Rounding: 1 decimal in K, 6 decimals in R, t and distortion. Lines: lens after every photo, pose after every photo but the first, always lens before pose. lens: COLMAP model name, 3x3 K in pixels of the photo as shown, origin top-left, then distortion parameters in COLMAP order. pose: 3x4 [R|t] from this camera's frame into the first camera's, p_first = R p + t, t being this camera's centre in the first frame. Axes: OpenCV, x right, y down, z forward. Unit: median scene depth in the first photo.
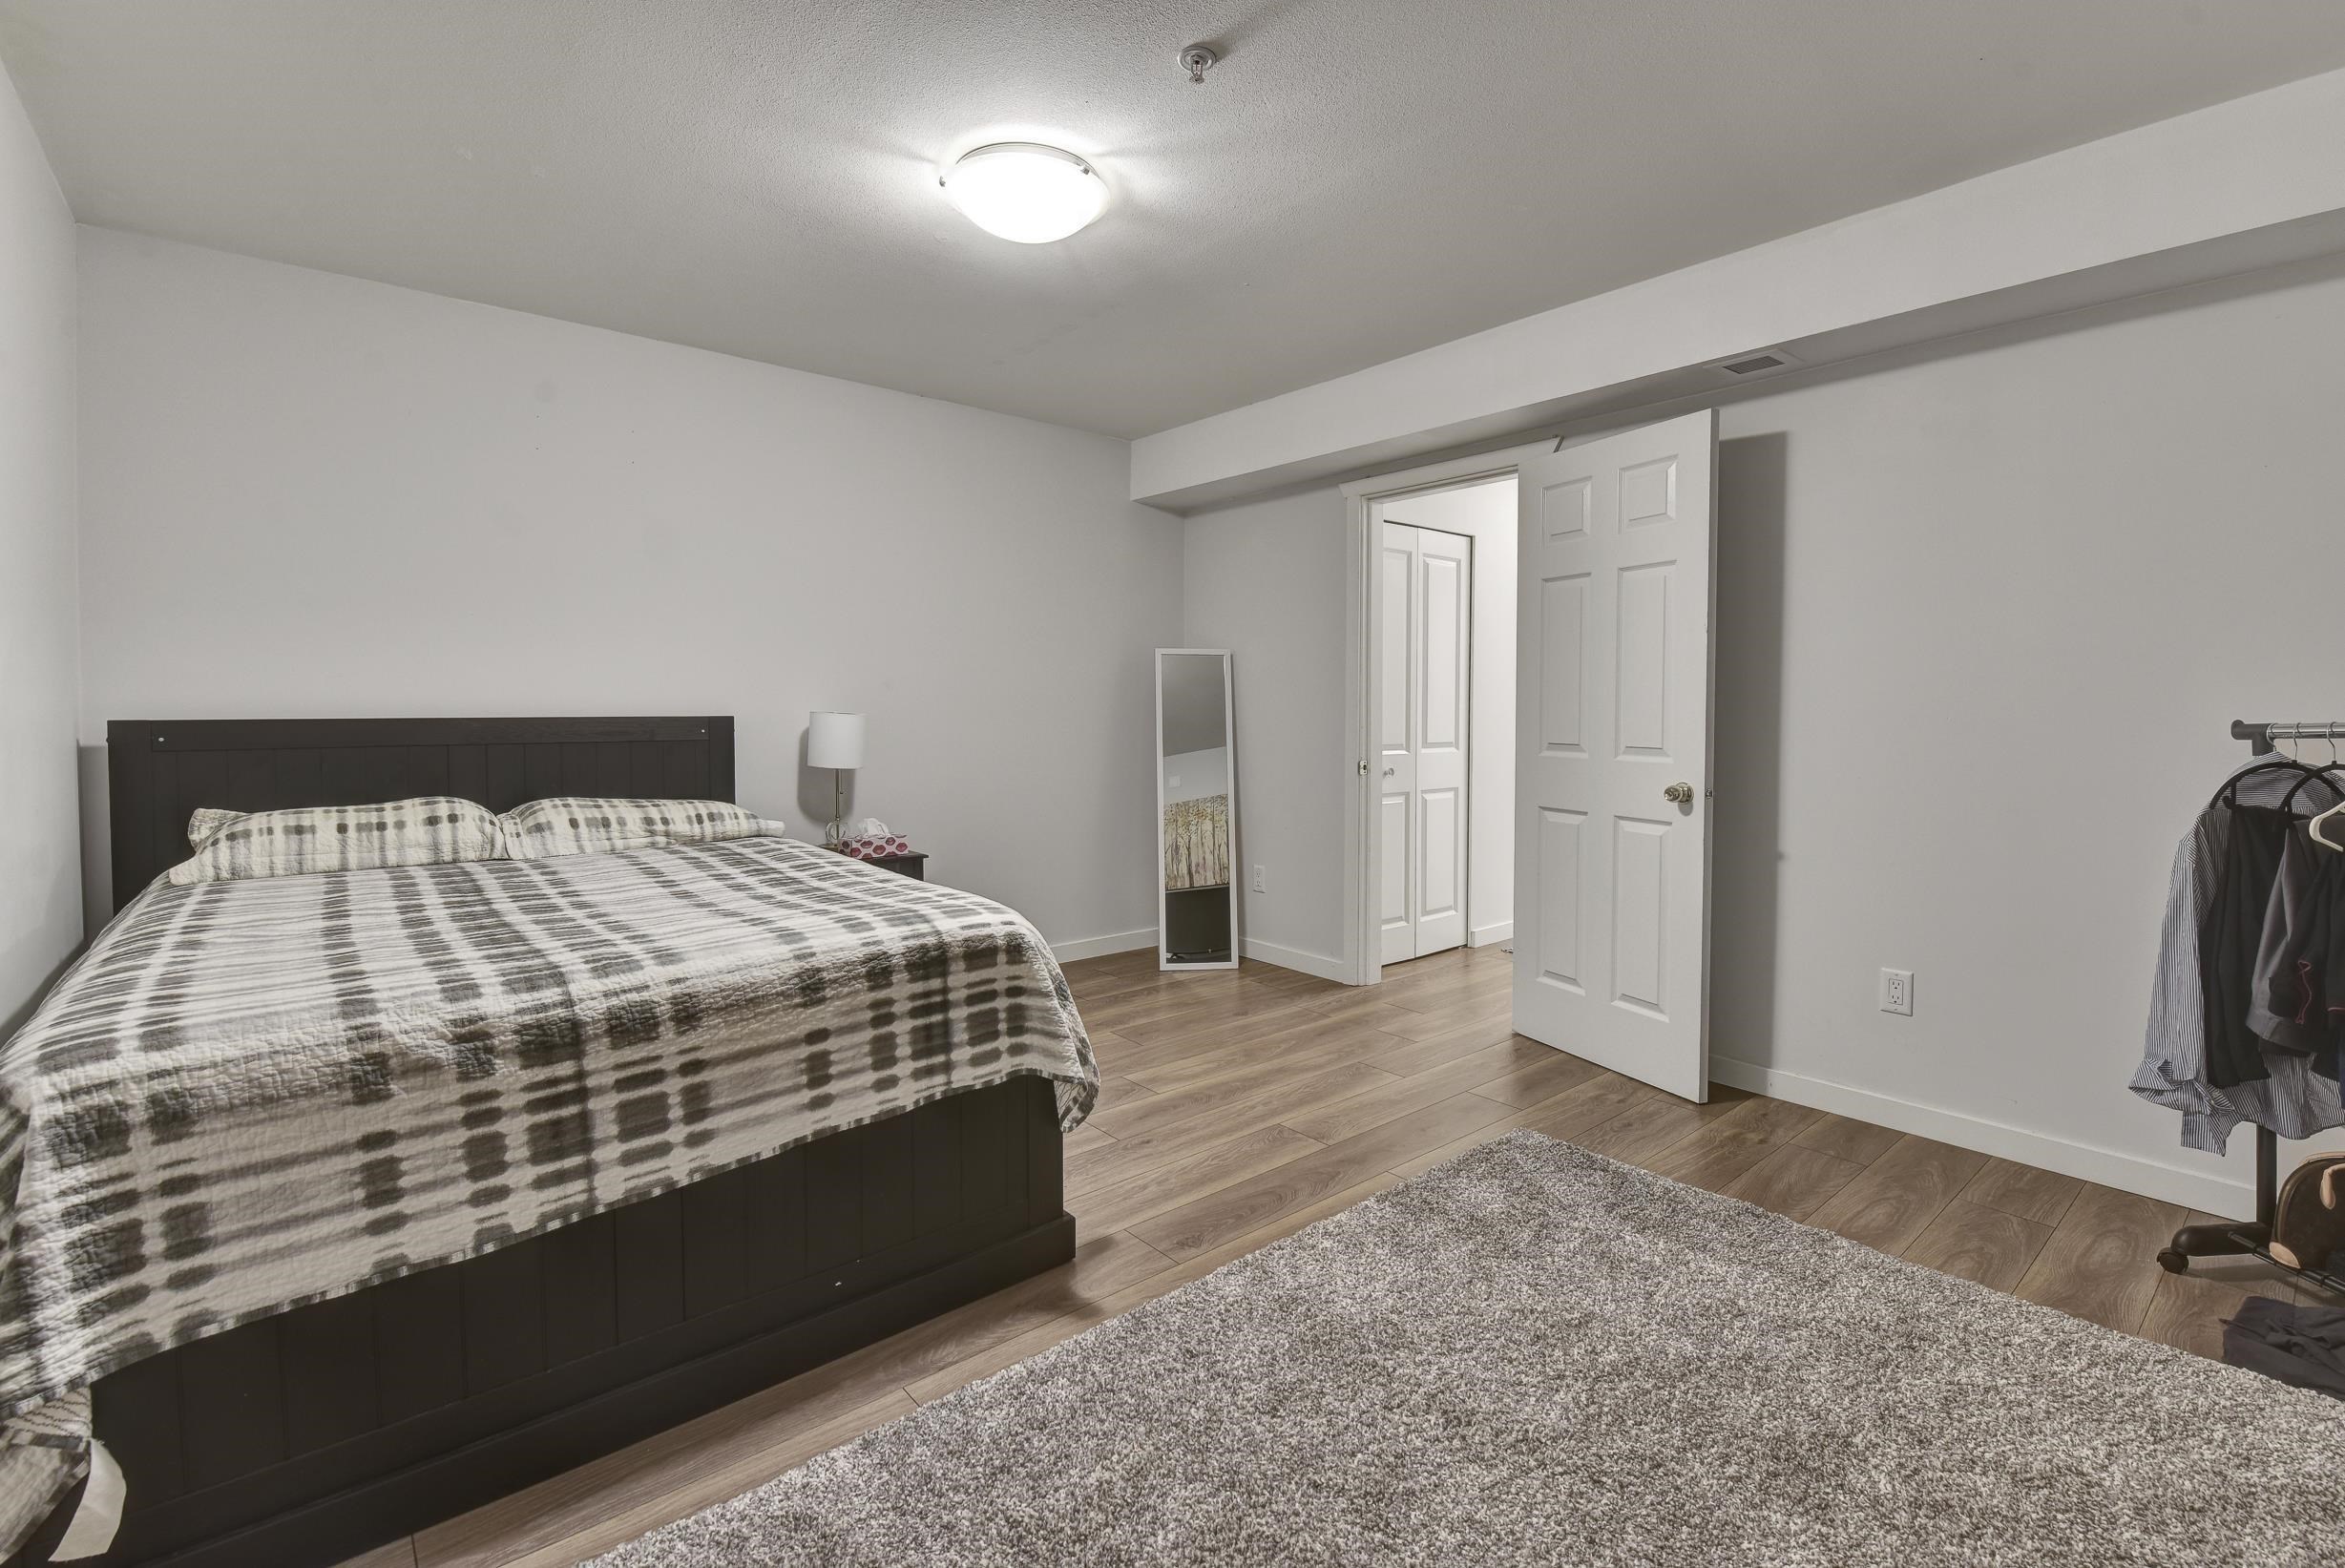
lens RADIAL K [[1033.2, 0, 1172.5], [0, 1033.2, 784.0], [0, 0, 1]] dist [-0.003252, -0.009850]
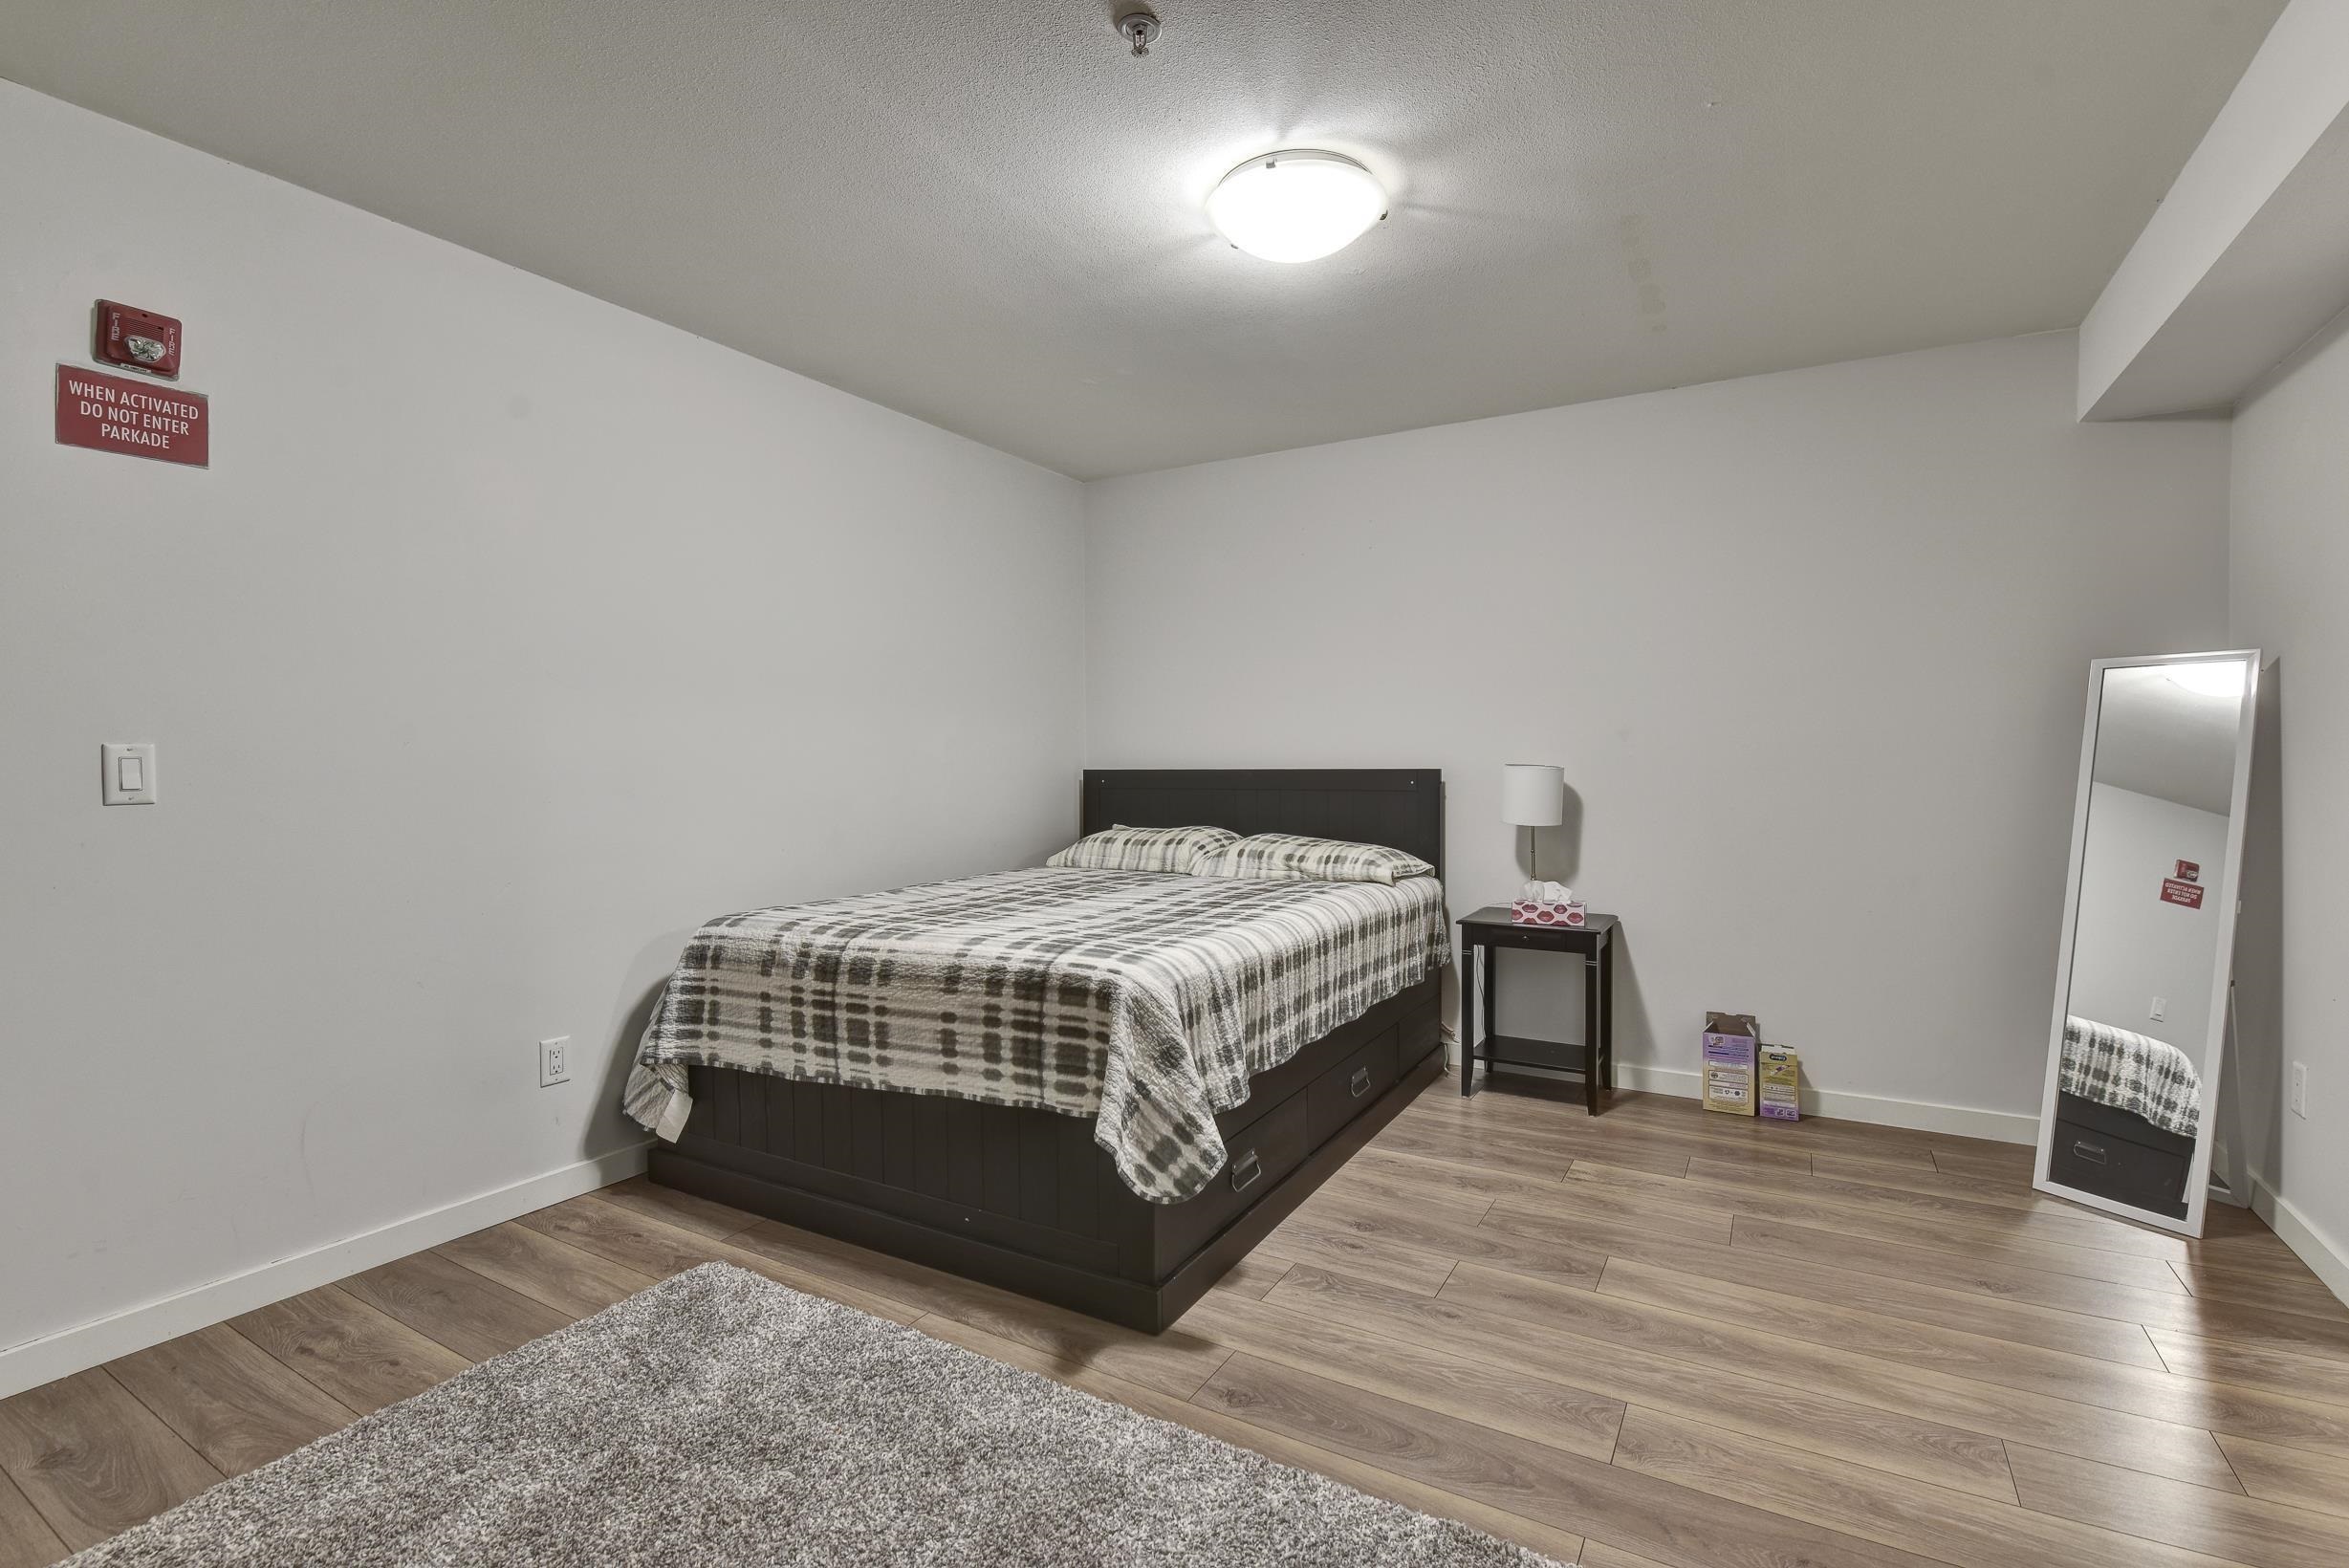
lens RADIAL K [[1035.1, 0, 1174.5], [0, 1035.1, 784.0], [0, 0, 1]] dist [-0.003252, -0.009850]
pose [[0.354507, 0.021487, -0.934807, 0.947024], [-0.063015, 0.998012, -0.000957, -0.066015], [0.932928, 0.059246, 0.355156, 0.756599]]
